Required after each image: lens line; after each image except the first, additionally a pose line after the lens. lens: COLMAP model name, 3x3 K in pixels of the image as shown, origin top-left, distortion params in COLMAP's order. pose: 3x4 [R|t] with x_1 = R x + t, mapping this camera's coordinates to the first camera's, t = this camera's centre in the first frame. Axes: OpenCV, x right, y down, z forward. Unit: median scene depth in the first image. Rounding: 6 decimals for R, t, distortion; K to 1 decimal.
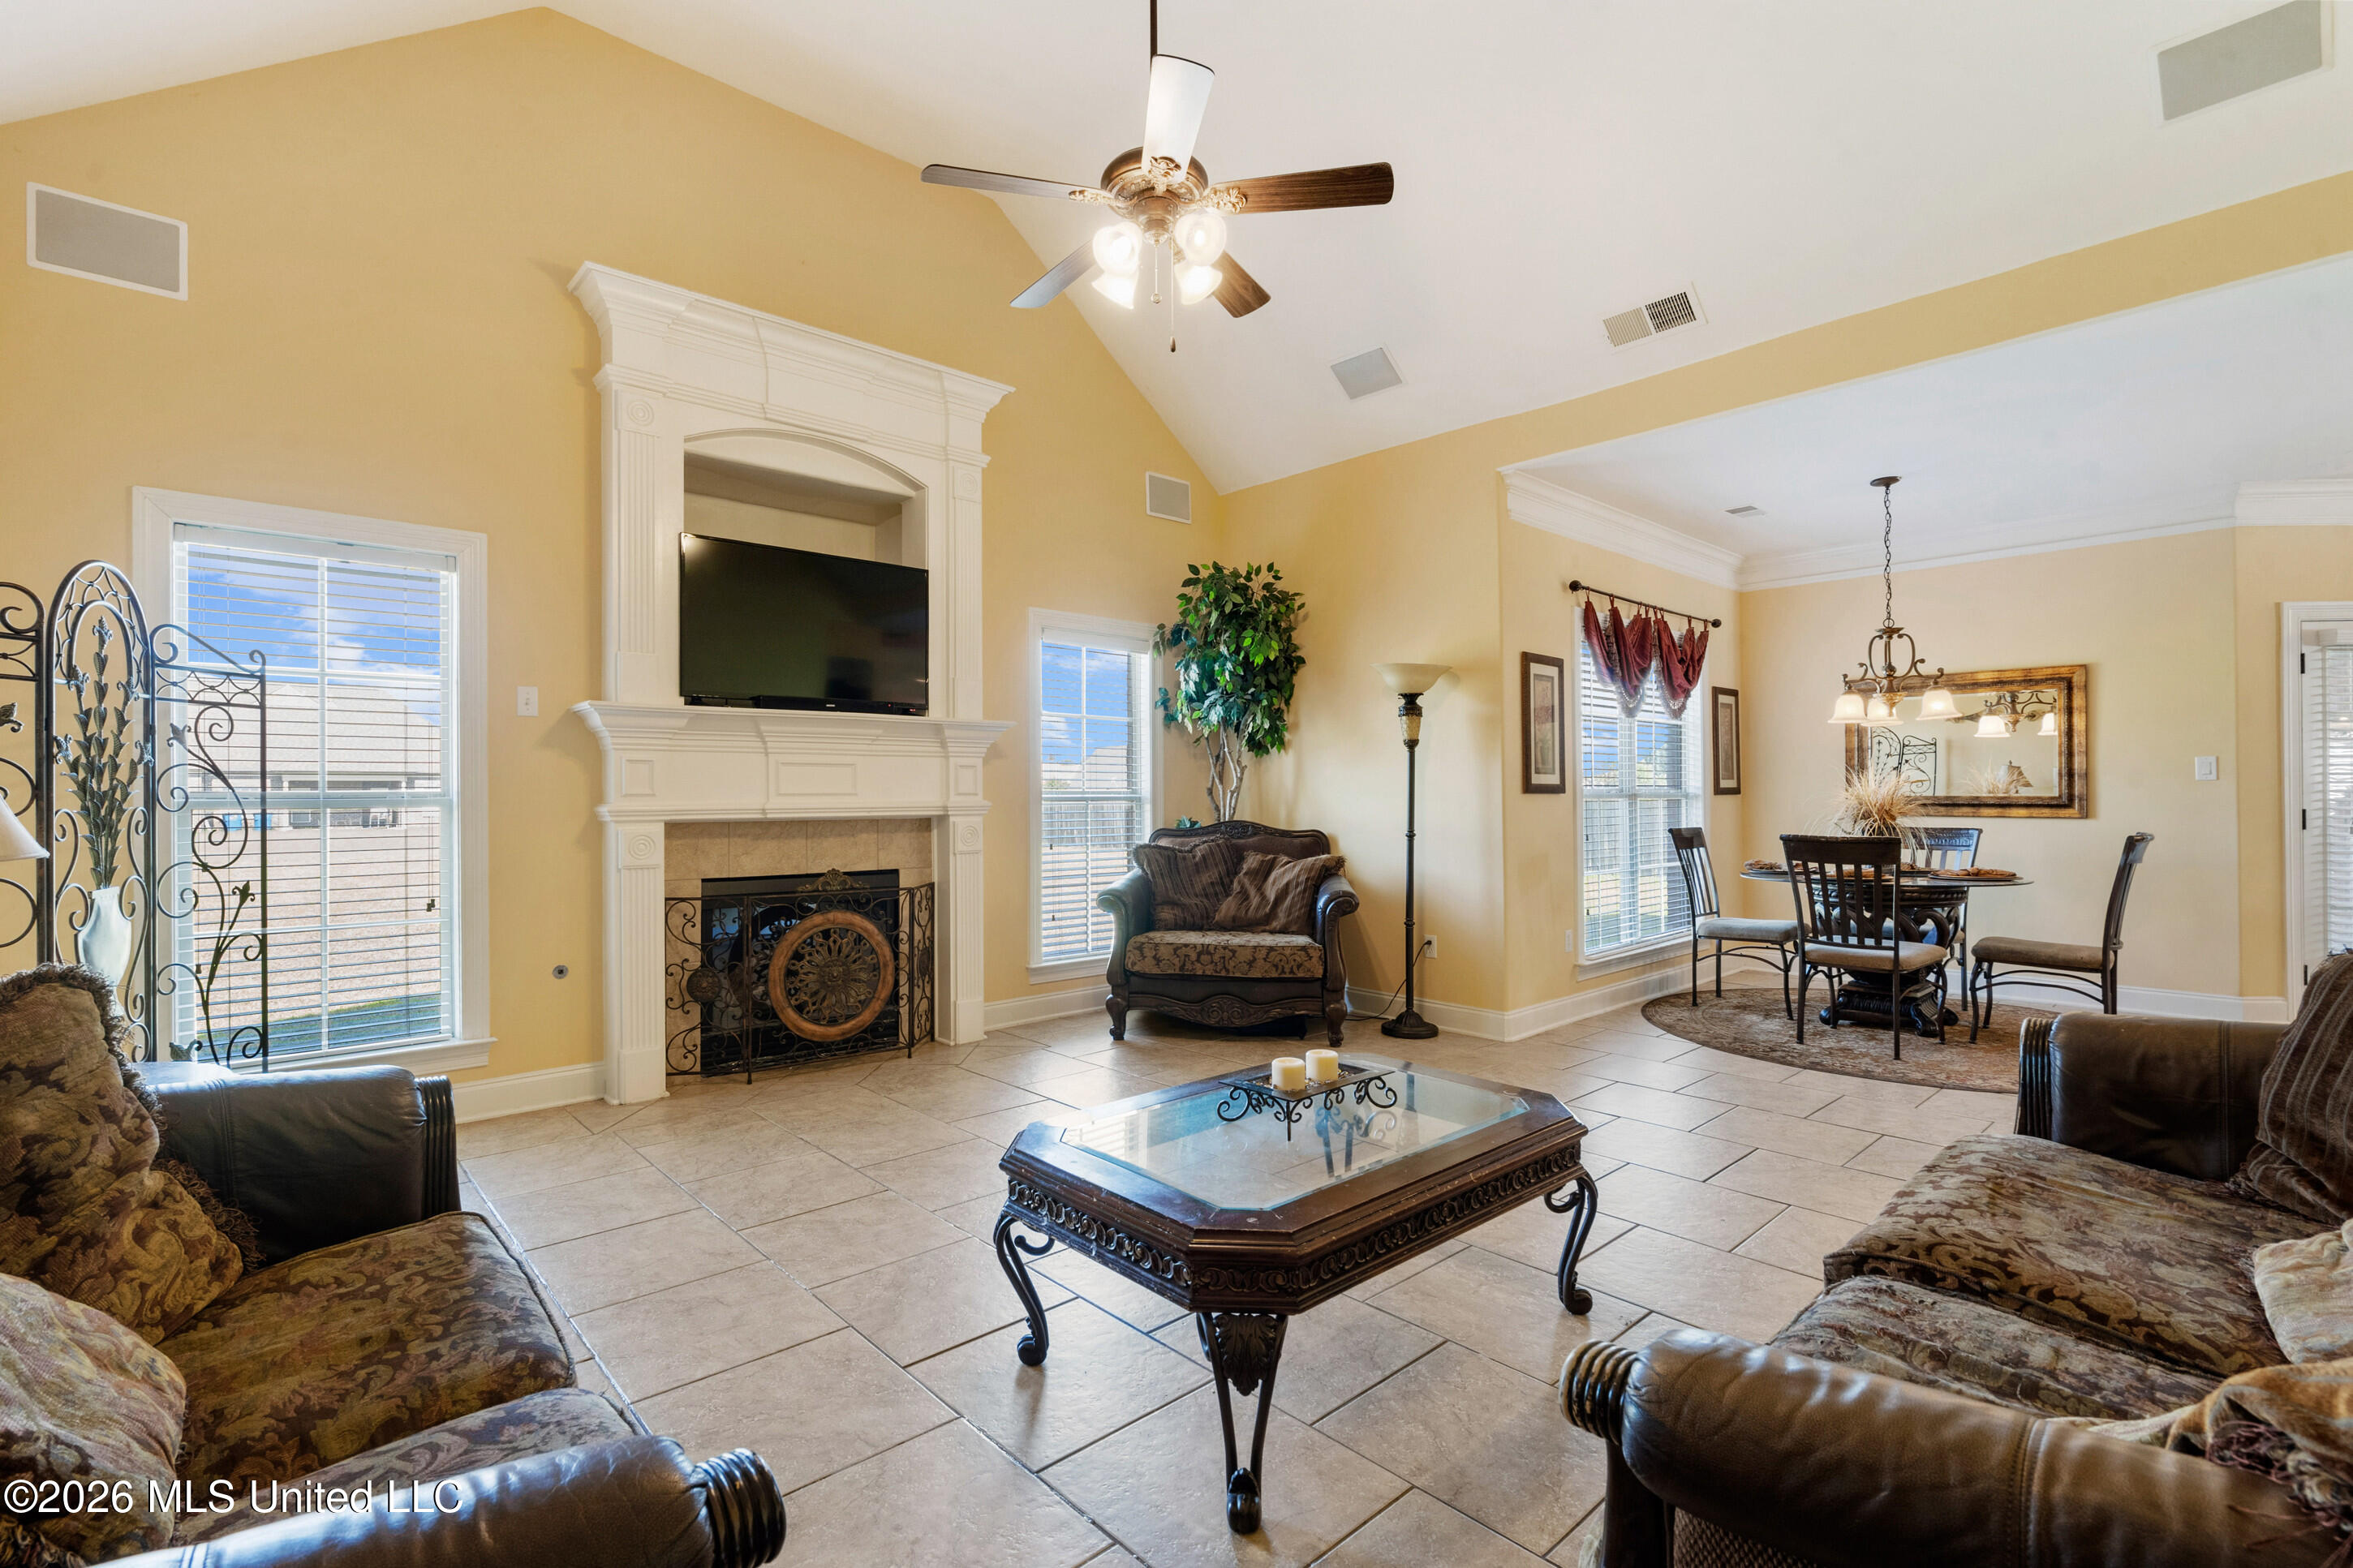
lens RADIAL K [[1078.1, 0, 1189.5], [0, 1078.1, 773.4], [0, 0, 1]] dist [-0.001872, -0.000566]
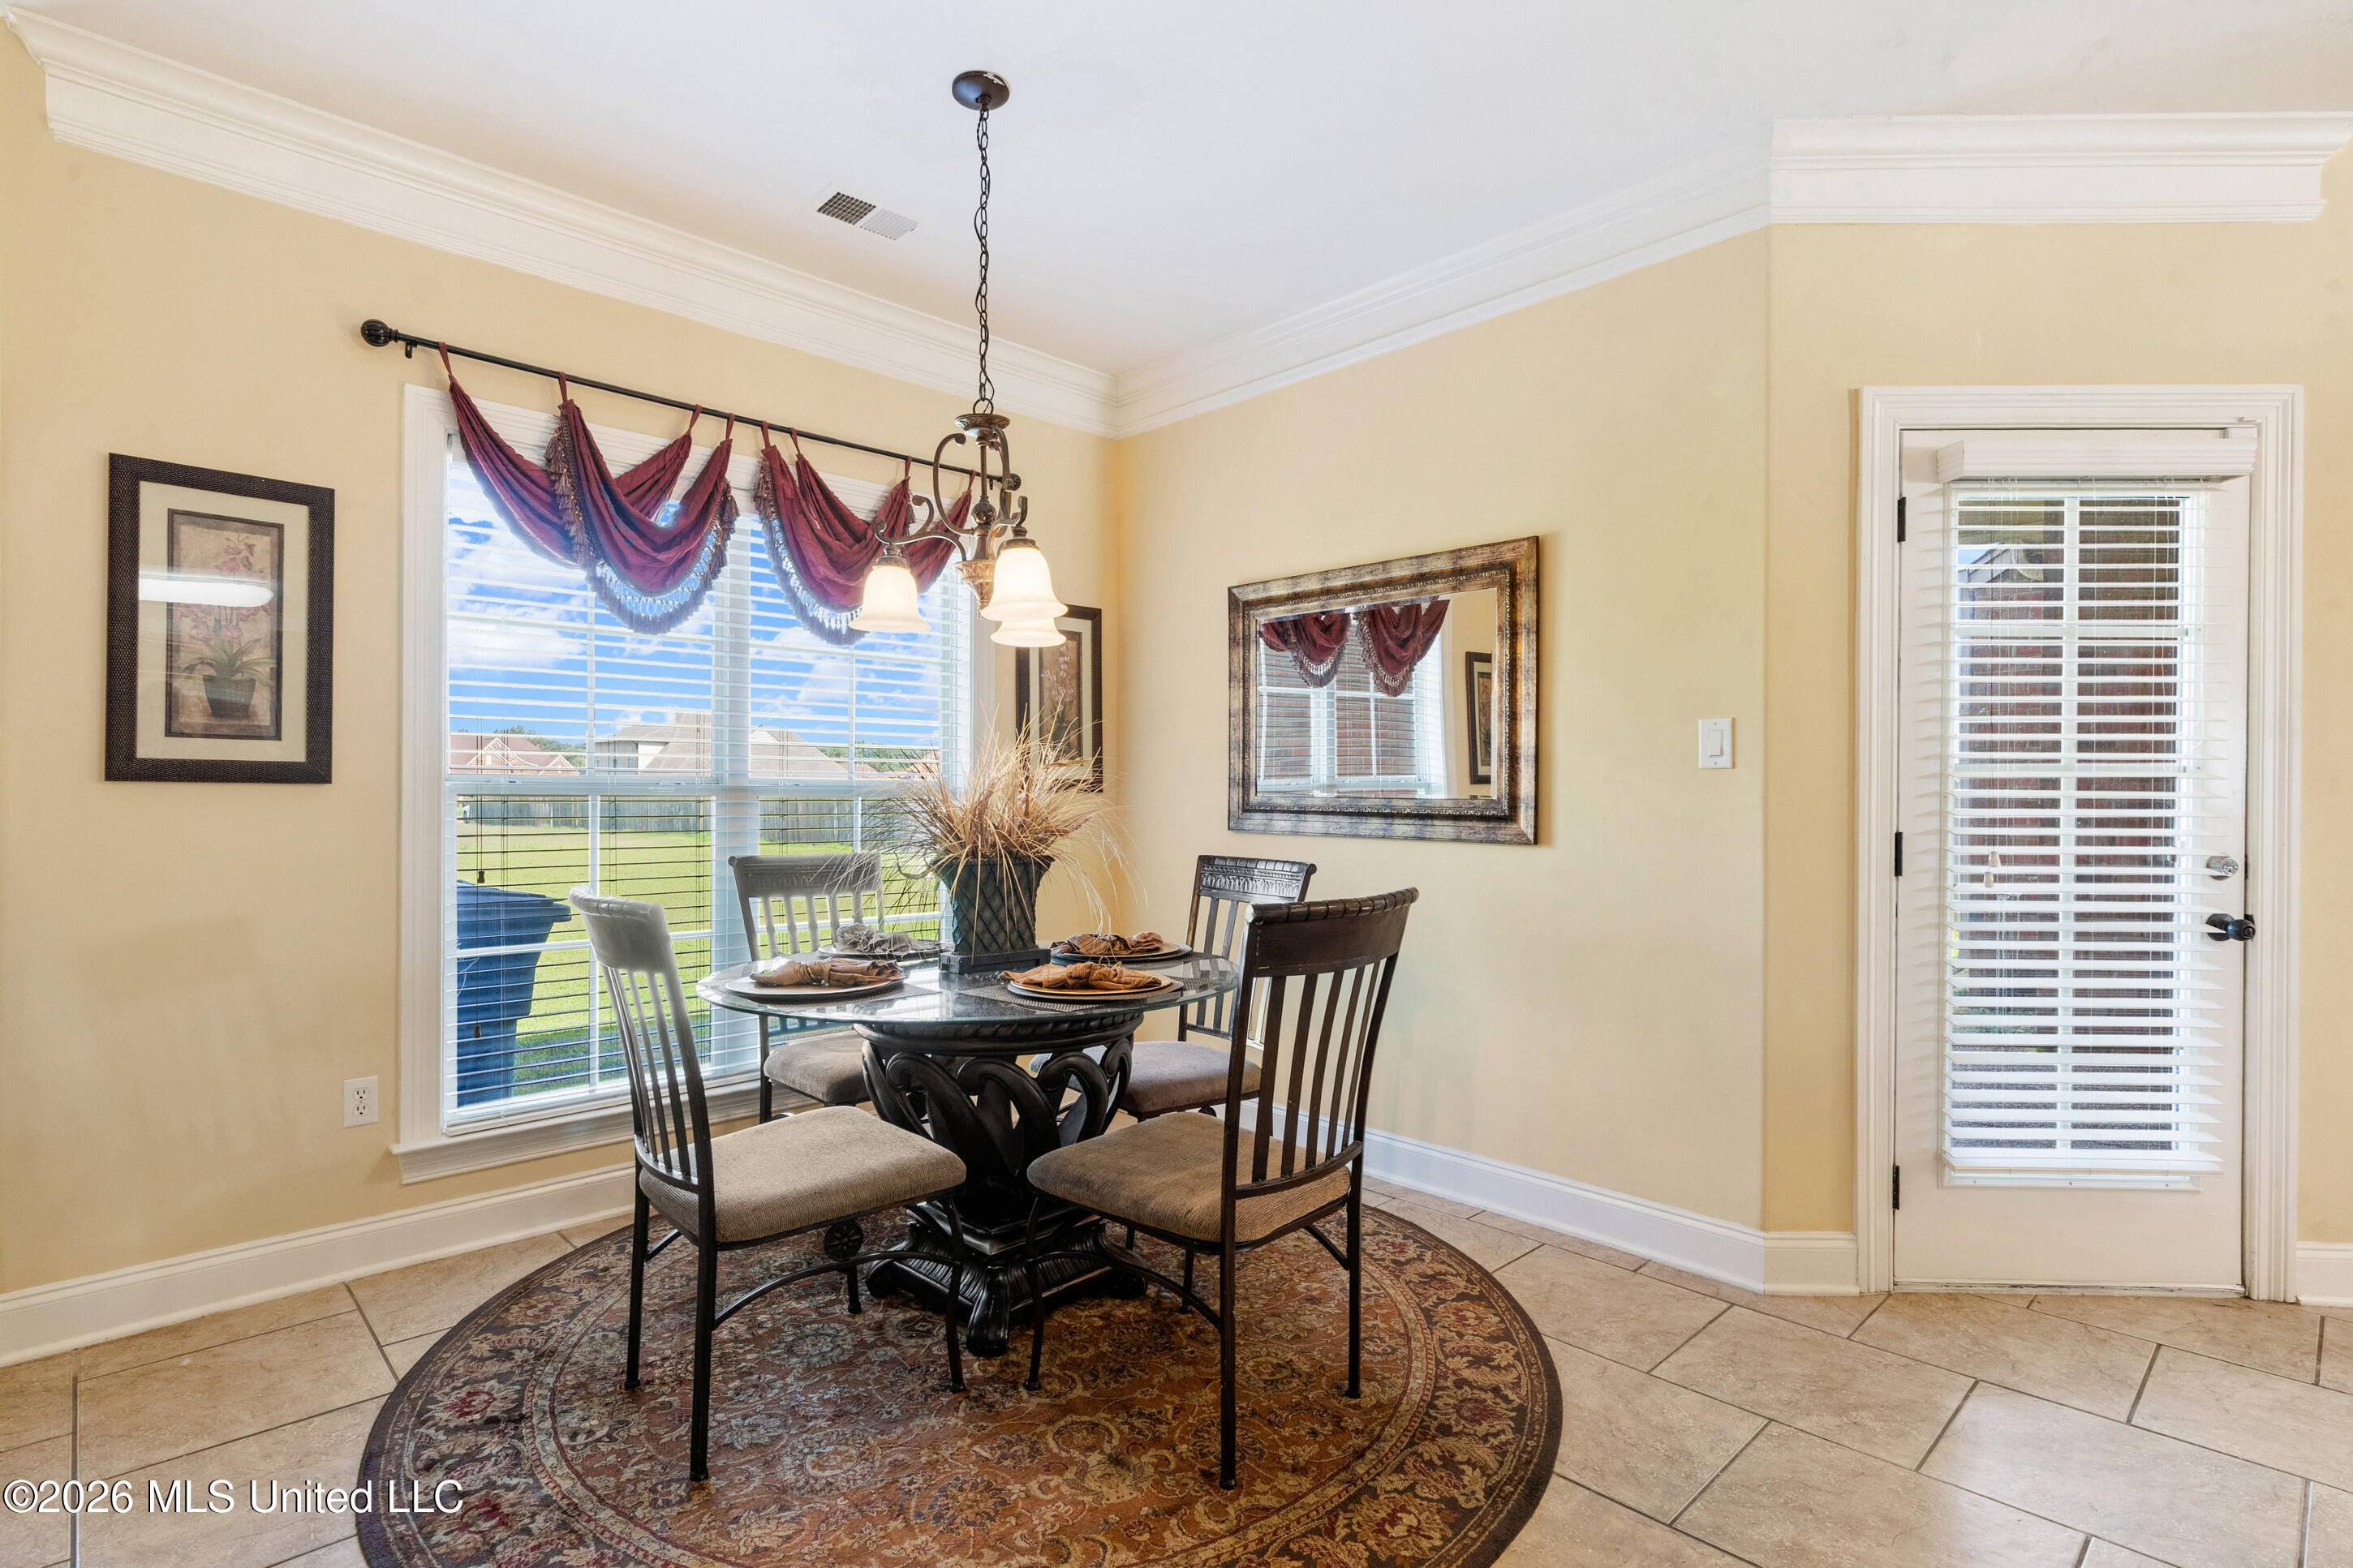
lens RADIAL K [[1154.3, 0, 1178.1], [0, 1154.3, 779.9], [0, 0, 1]] dist [-0.004574, -0.000004]
pose [[0.999114, 0.007999, 0.041317, 0.692010], [-0.008549, 0.999877, 0.013153, 0.006422], [-0.041207, -0.013494, 0.999060, 0.505814]]
